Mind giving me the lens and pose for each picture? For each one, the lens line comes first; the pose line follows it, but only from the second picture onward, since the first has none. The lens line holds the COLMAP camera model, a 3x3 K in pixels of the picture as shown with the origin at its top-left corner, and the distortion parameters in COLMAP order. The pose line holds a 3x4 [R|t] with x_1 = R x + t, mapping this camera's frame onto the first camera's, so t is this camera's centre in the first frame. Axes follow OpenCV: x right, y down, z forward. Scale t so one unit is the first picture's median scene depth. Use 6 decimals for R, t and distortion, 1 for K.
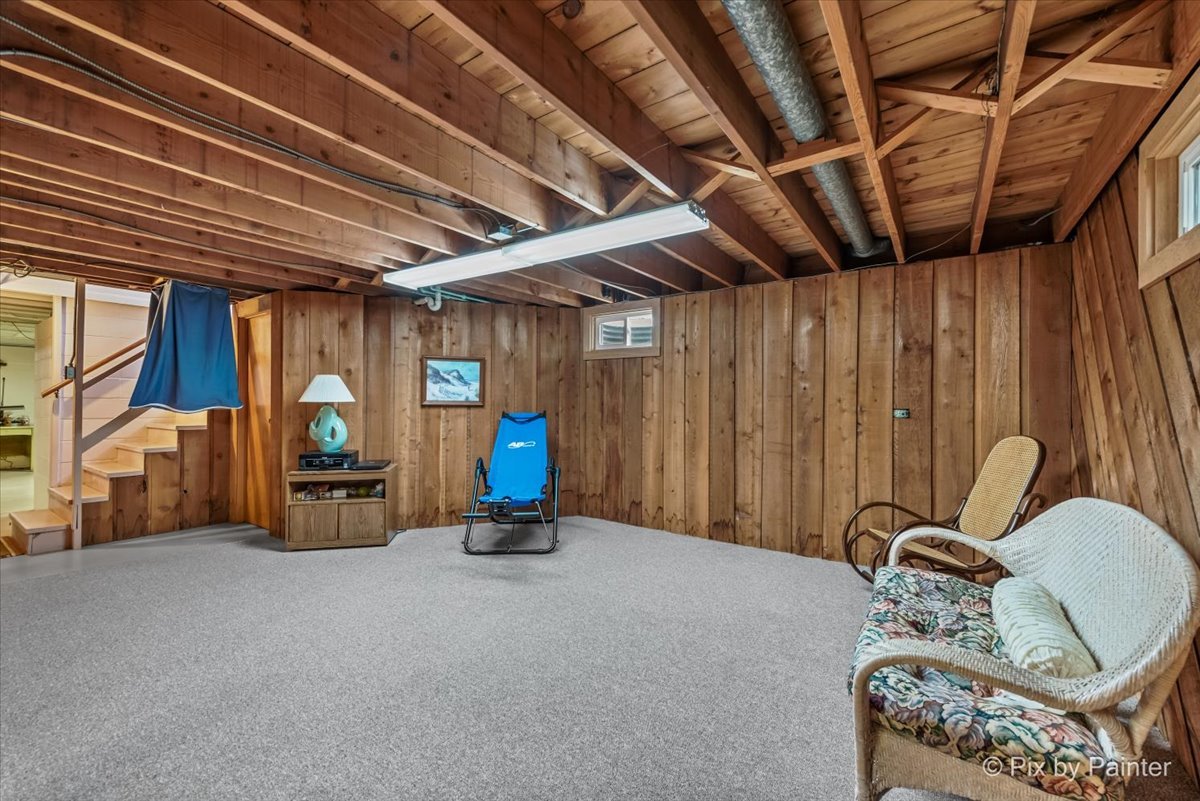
lens RADIAL K [[478.1, 0, 607.5], [0, 478.1, 397.0], [0, 0, 1]] dist [0.014374, 0.000033]
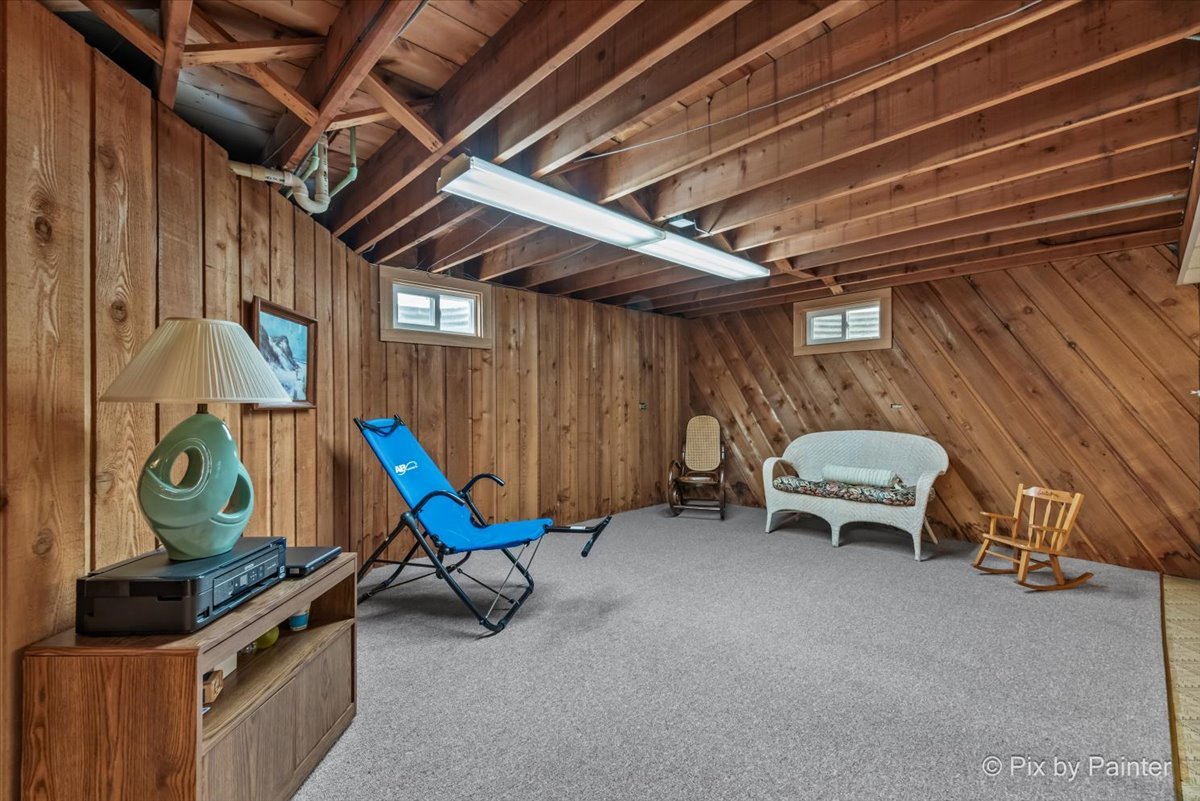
lens RADIAL K [[500.9, 0, 600.0], [0, 500.9, 400.5], [0, 0, 1]] dist [0.014065, -0.000095]
pose [[0.213195, -0.004219, 0.977001, -0.814585], [-0.002647, 0.999985, 0.004896, 0.005469], [-0.977006, -0.003630, 0.213180, 0.628582]]
